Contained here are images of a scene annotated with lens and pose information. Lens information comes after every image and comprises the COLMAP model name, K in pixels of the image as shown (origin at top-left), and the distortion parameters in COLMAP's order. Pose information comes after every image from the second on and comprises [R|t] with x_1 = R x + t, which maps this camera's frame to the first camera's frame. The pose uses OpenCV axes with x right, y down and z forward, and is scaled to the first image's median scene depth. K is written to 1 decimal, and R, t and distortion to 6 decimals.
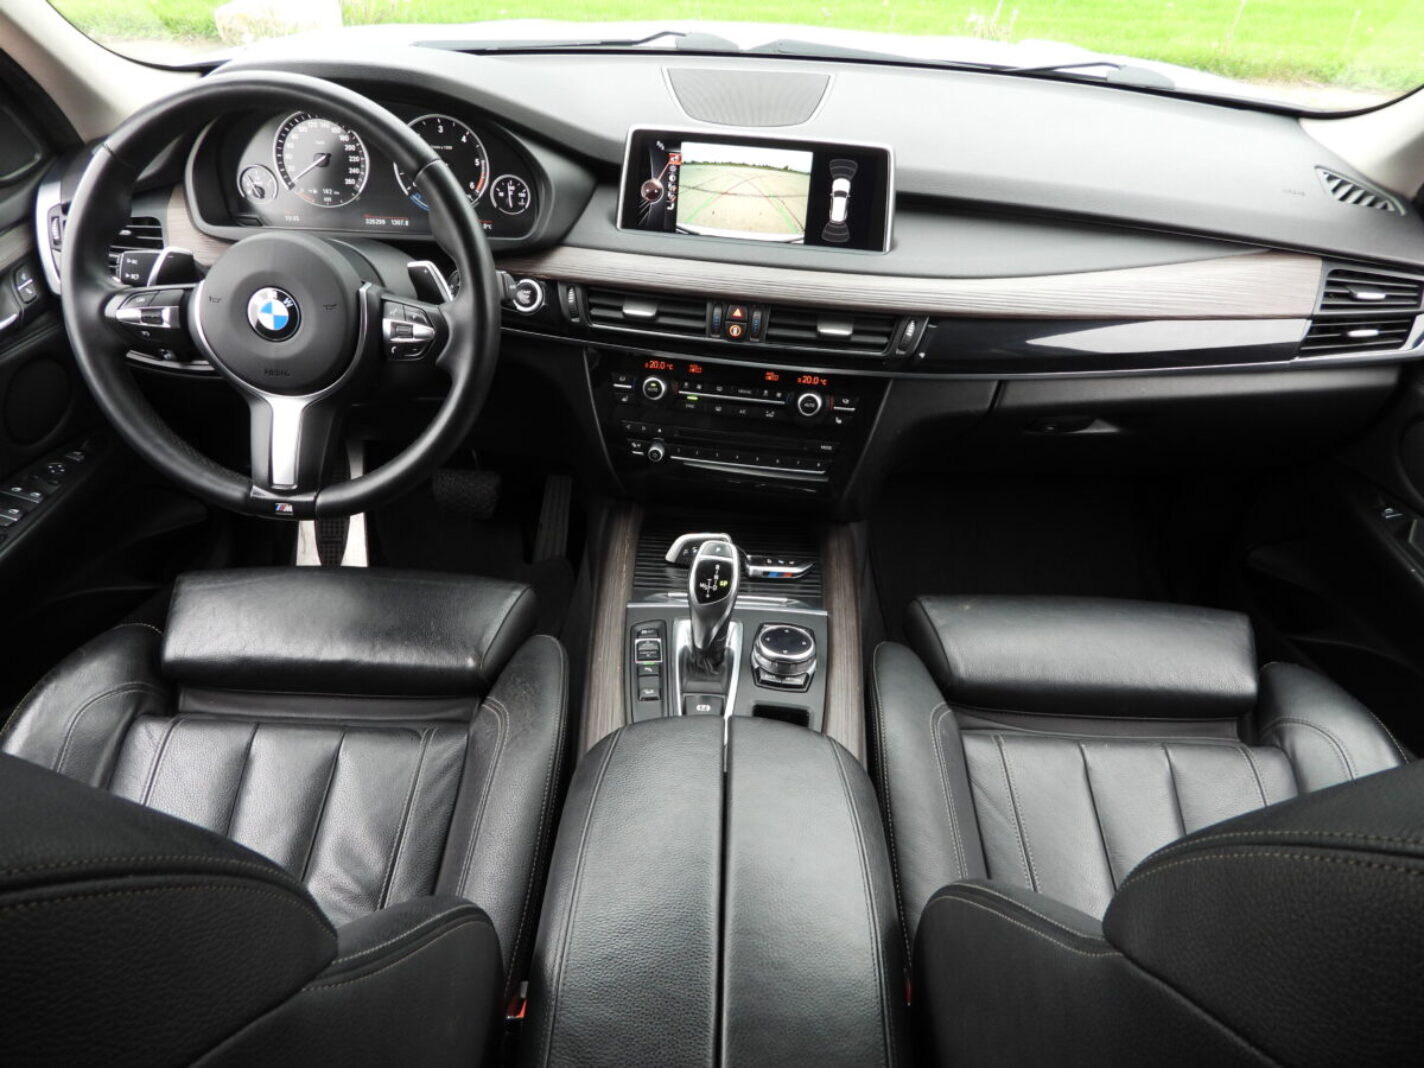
lens RADIAL K [[1012.7, 0, 712.0], [0, 1012.7, 534.0], [0, 0, 1]] dist [-0.012617, -0.003575]
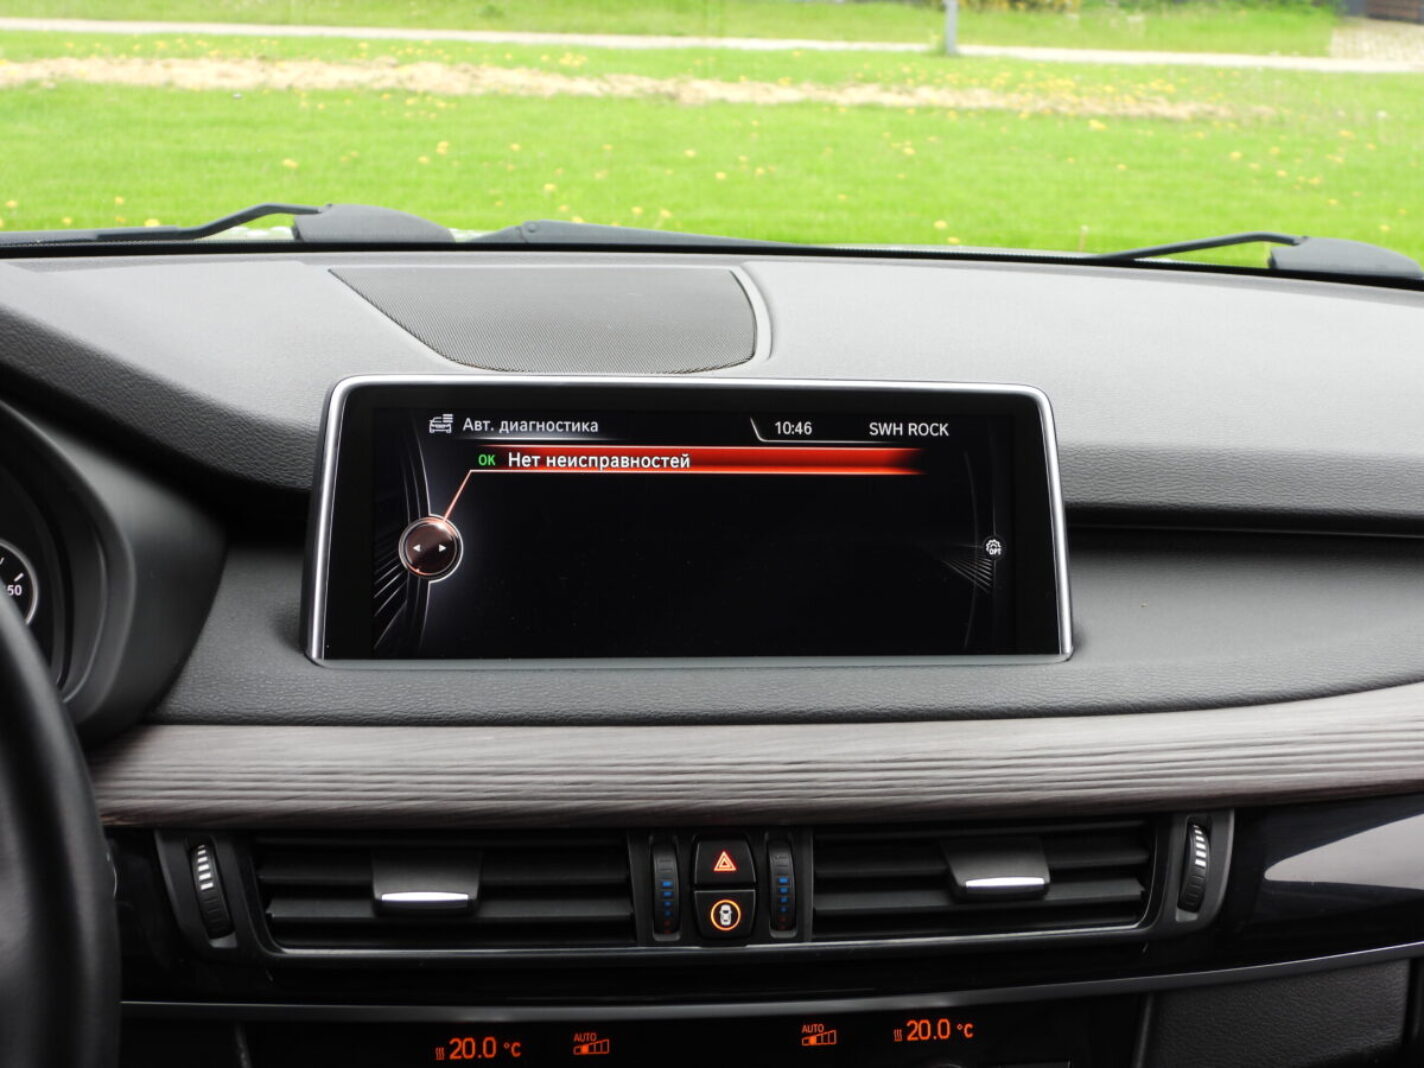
lens RADIAL K [[2113.6, 0, 712.0], [0, 2113.6, 534.0], [0, 0, 1]] dist [-0.046014, -0.027780]
pose [[0.952633, -0.069714, 0.296024, -0.175107], [0.170995, 0.927723, -0.331800, -0.084361], [-0.251497, 0.366702, 0.895700, 0.318710]]
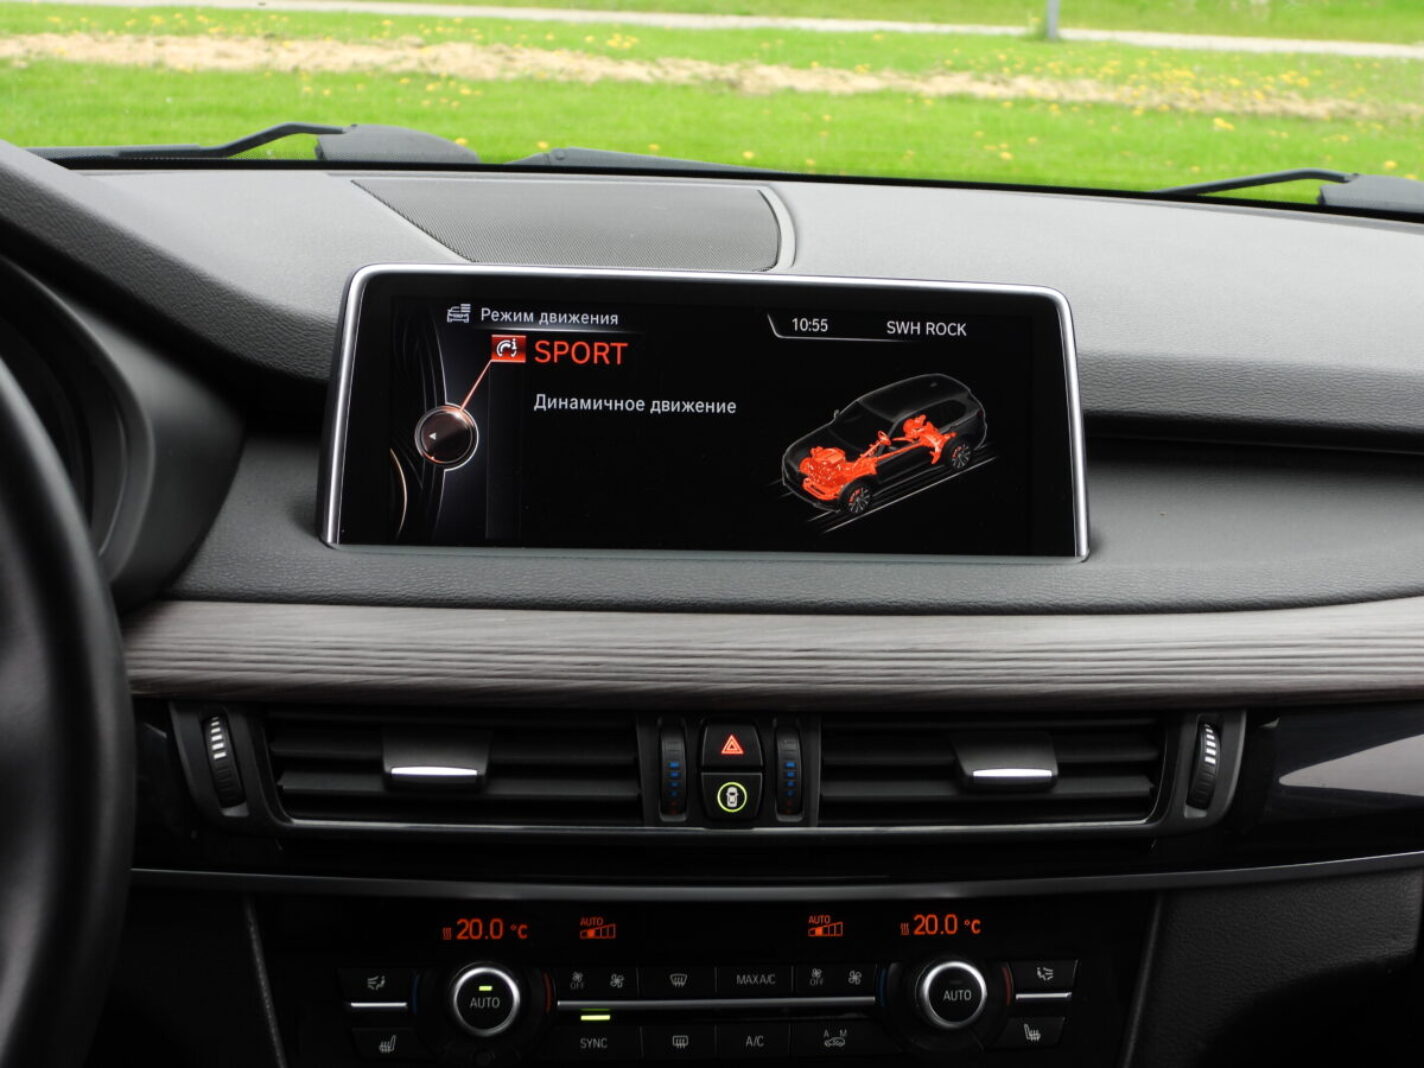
lens RADIAL K [[2276.5, 0, 712.0], [0, 2276.5, 534.0], [0, 0, 1]] dist [-0.066560, 0.044781]
pose [[0.959999, -0.054058, 0.274736, -0.182407], [0.149877, 0.927997, -0.341115, -0.023793], [-0.236514, 0.368646, 0.898978, 0.278894]]
